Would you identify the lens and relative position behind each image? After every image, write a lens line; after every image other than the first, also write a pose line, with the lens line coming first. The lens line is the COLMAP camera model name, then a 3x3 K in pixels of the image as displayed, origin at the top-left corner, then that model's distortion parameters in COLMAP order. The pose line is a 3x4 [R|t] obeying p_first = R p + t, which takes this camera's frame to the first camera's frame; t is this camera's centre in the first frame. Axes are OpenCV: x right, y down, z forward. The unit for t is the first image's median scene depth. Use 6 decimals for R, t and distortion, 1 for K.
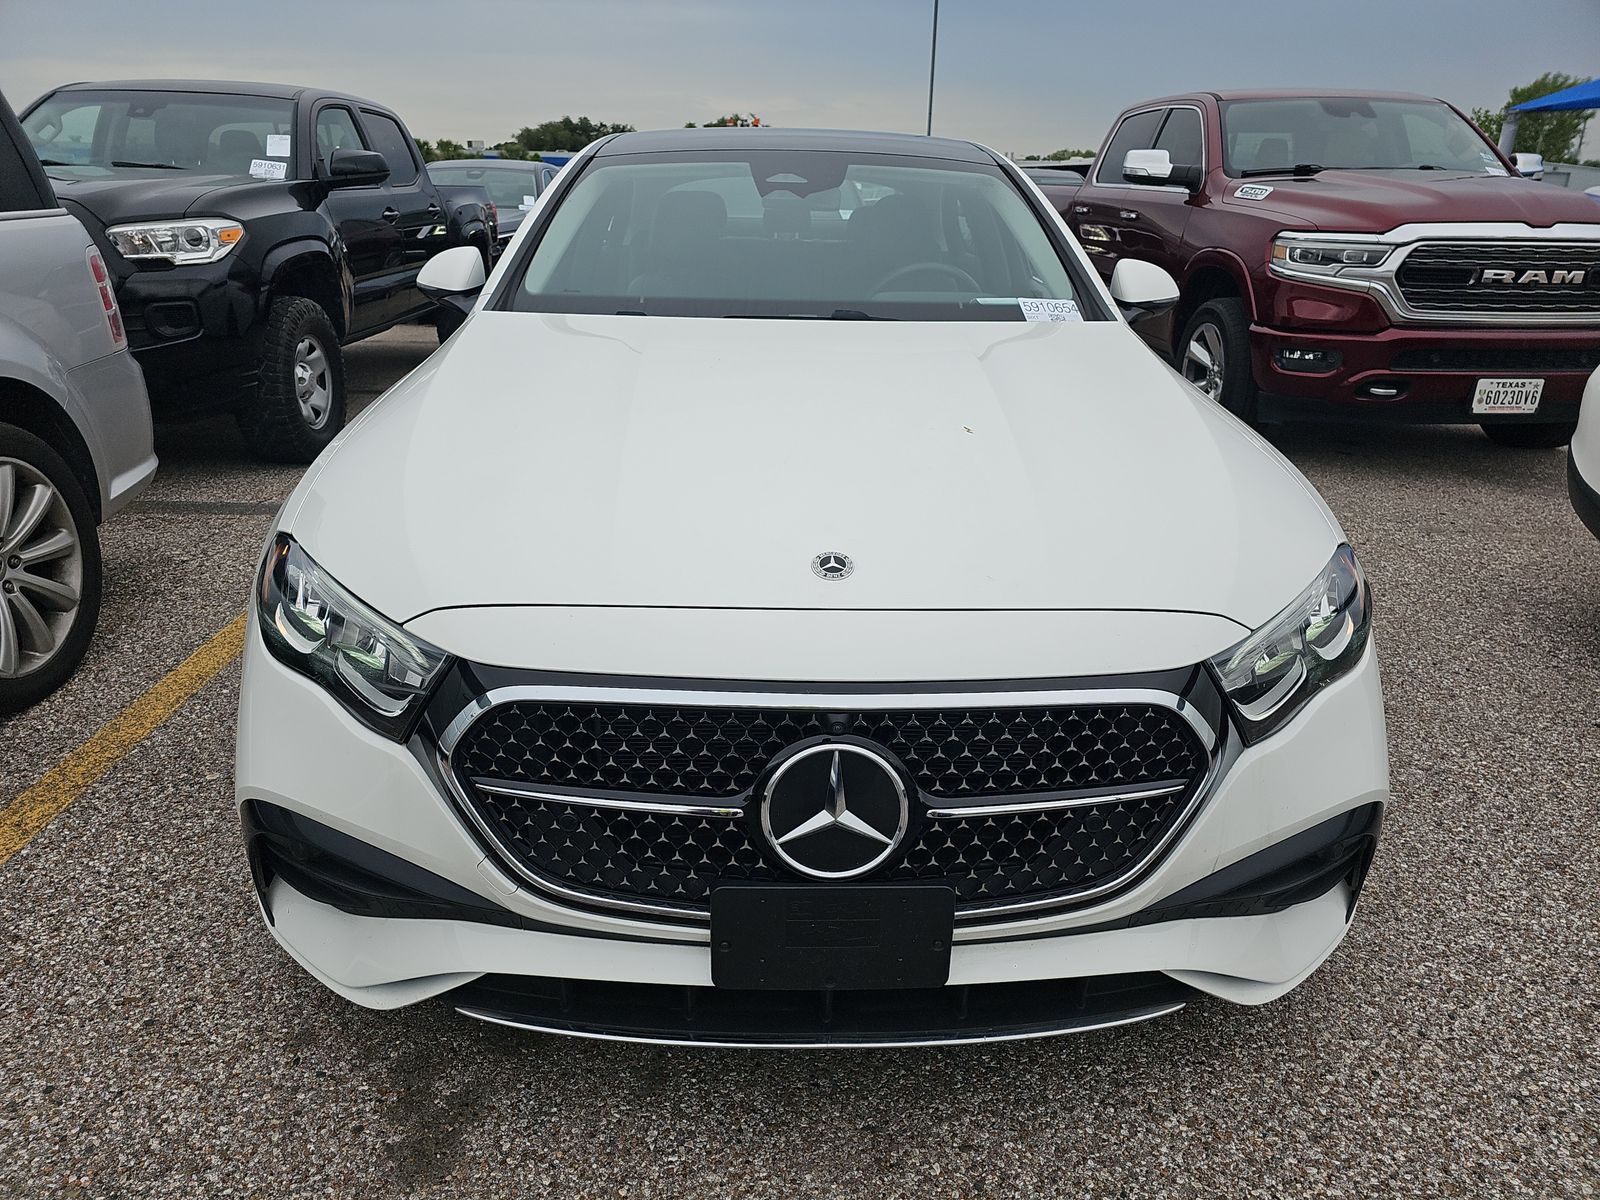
lens RADIAL K [[1058.0, 0, 800.0], [0, 1058.0, 600.0], [0, 0, 1]] dist [0.023356, -0.014609]
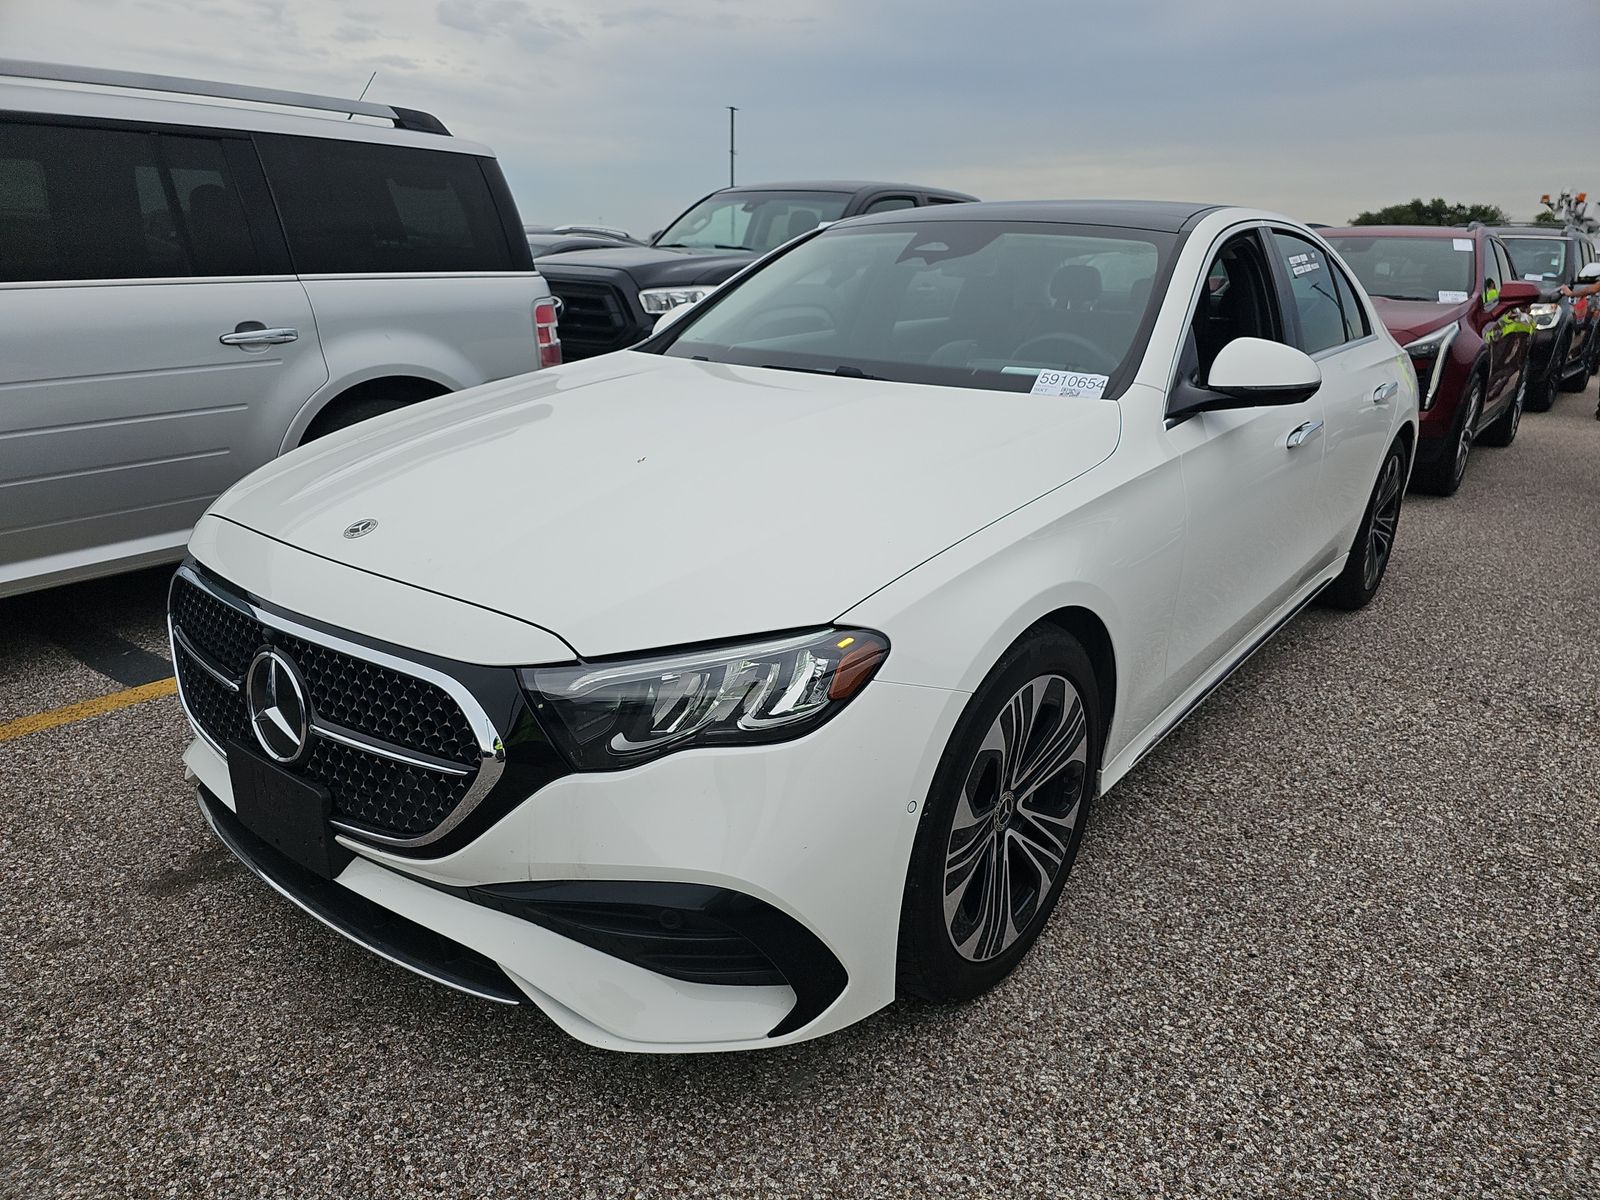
lens RADIAL K [[1055.8, 0, 808.8], [0, 1055.8, 612.4], [0, 0, 1]] dist [0.022232, -0.006013]
pose [[0.773642, 0.202098, -0.600528, 0.617963], [-0.238457, 0.970956, 0.019561, -0.044368], [0.587040, 0.128067, 0.799364, 0.156527]]
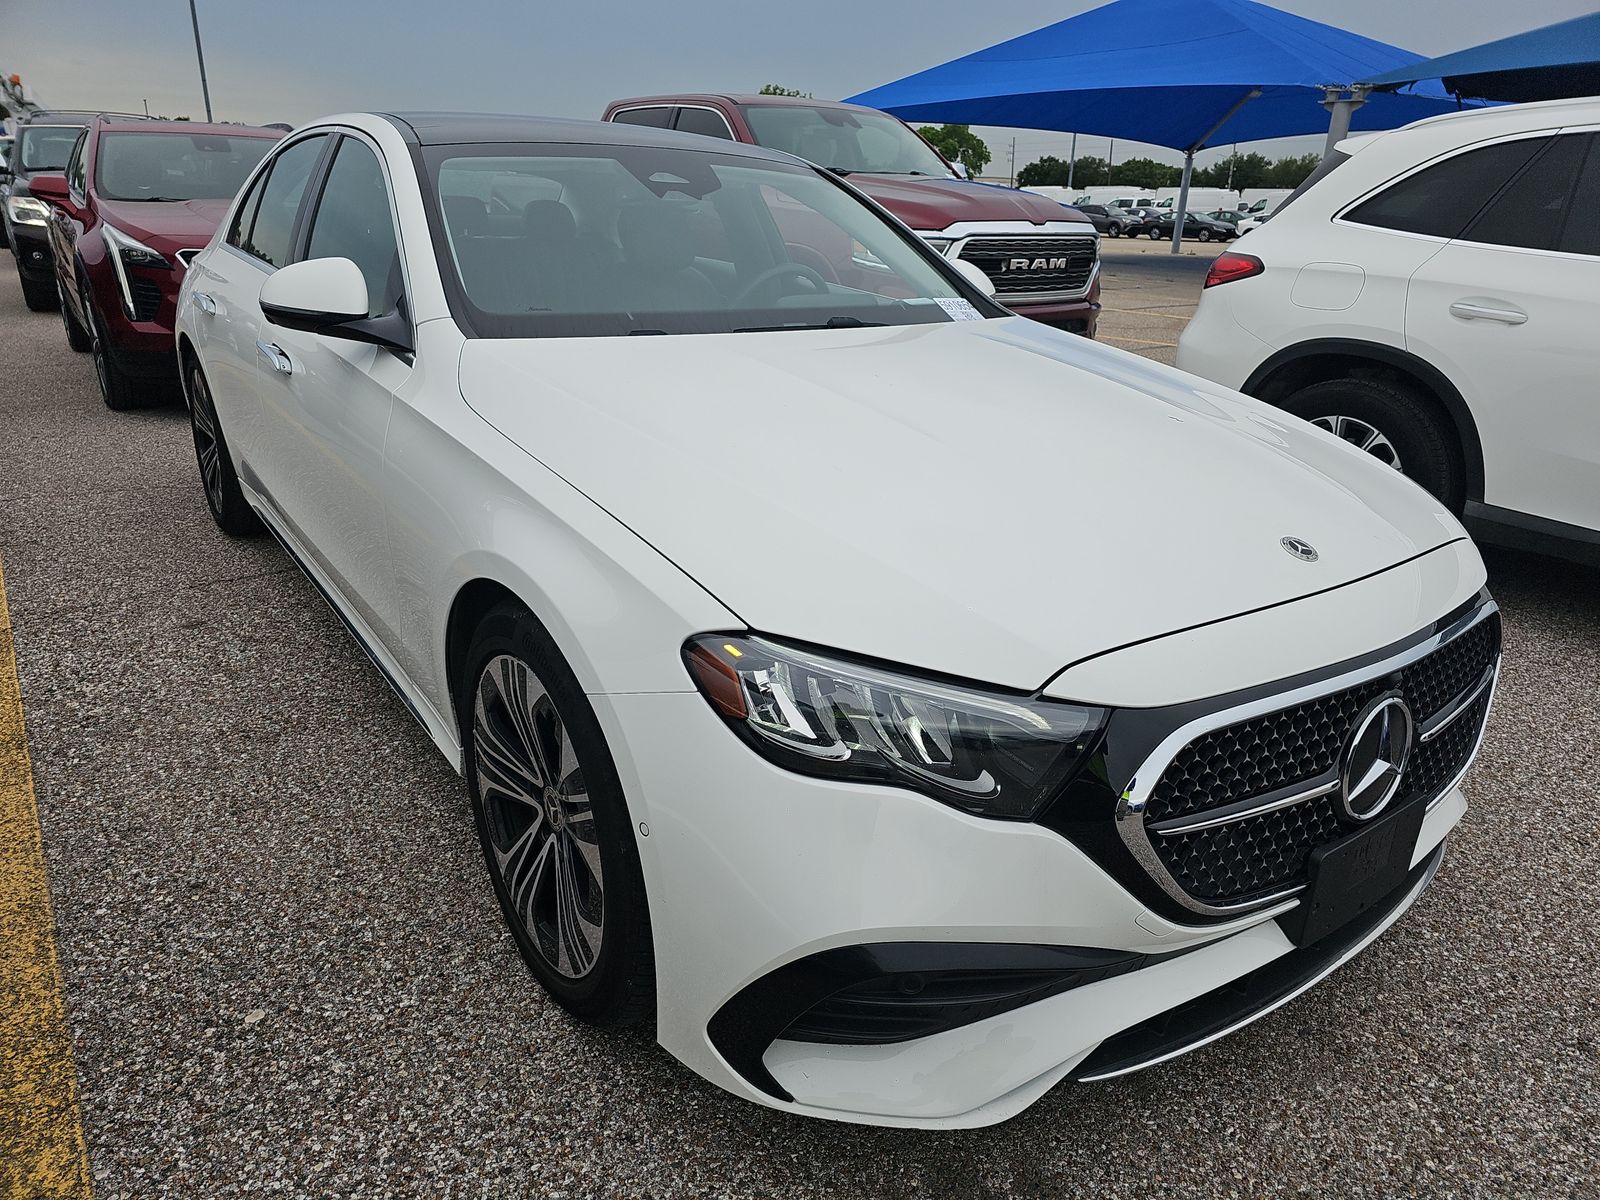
lens RADIAL K [[1058.0, 0, 800.0], [0, 1058.0, 600.0], [0, 0, 1]] dist [0.023356, -0.014609]
pose [[0.822660, -0.189802, 0.535916, -0.510430], [0.182838, 0.980876, 0.066724, -0.076490], [-0.538331, 0.043095, 0.841631, 0.171377]]
